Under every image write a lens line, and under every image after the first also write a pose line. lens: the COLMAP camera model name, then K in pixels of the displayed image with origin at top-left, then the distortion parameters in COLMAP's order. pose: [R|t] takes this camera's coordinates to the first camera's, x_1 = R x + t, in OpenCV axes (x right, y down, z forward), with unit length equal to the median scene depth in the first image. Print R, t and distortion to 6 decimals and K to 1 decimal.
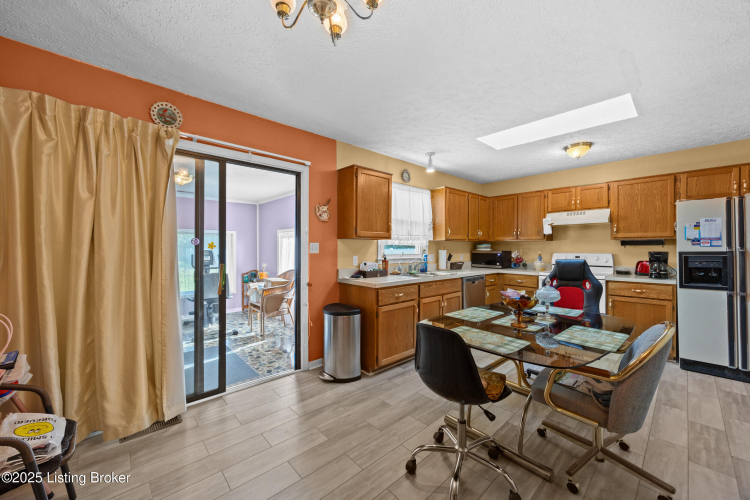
lens RADIAL K [[288.6, 0, 376.6], [0, 288.6, 249.1], [0, 0, 1]] dist [-0.000454, 0.000129]
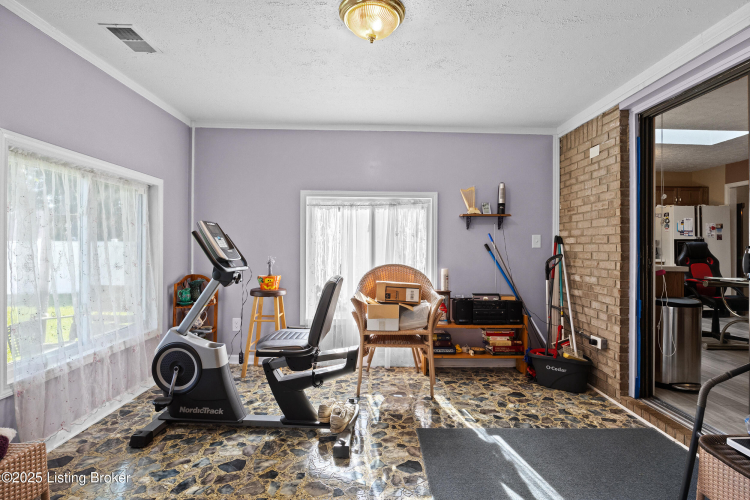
lens RADIAL K [[357.9, 0, 376.9], [0, 357.9, 245.8], [0, 0, 1]] dist [-0.000928, -0.000252]
pose [[0.663696, 0.006166, 0.747977, -1.116311], [-0.003703, 0.999981, -0.004958, 0.047083], [-0.747993, 0.000521, 0.663706, 0.749768]]
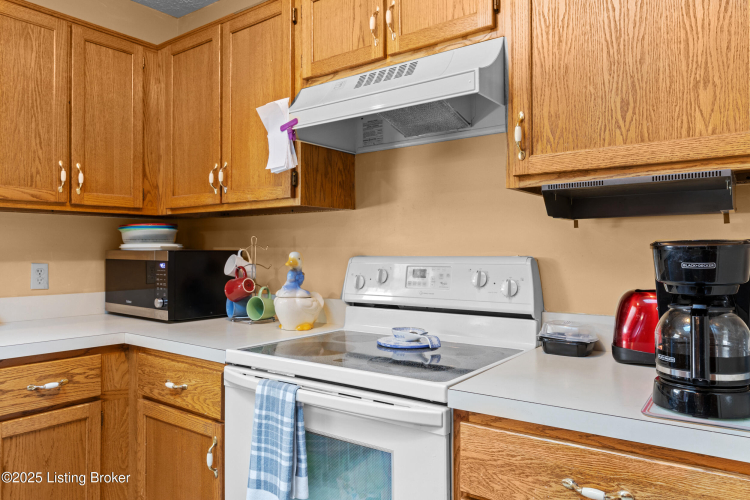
lens RADIAL K [[543.2, 0, 375.0], [0, 543.2, 250.0], [0, 0, 1]] dist [0.000371, -0.001197]
pose [[0.979297, -0.001176, 0.202426, 0.665797], [0.003599, 0.999926, -0.011602, 0.015414], [-0.202398, 0.012090, 0.979229, 0.667898]]
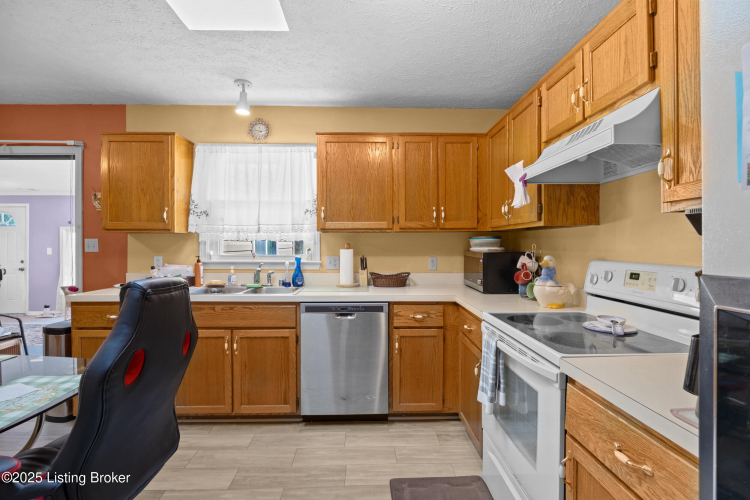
lens RADIAL K [[356.3, 0, 364.7], [0, 356.3, 249.2], [0, 0, 1]] dist [-0.010545, 0.000159]
pose [[0.751857, 0.007719, -0.659282, 0.847616], [-0.003237, 0.999963, 0.008017, -0.002973], [0.659319, -0.003894, 0.751853, 0.629636]]
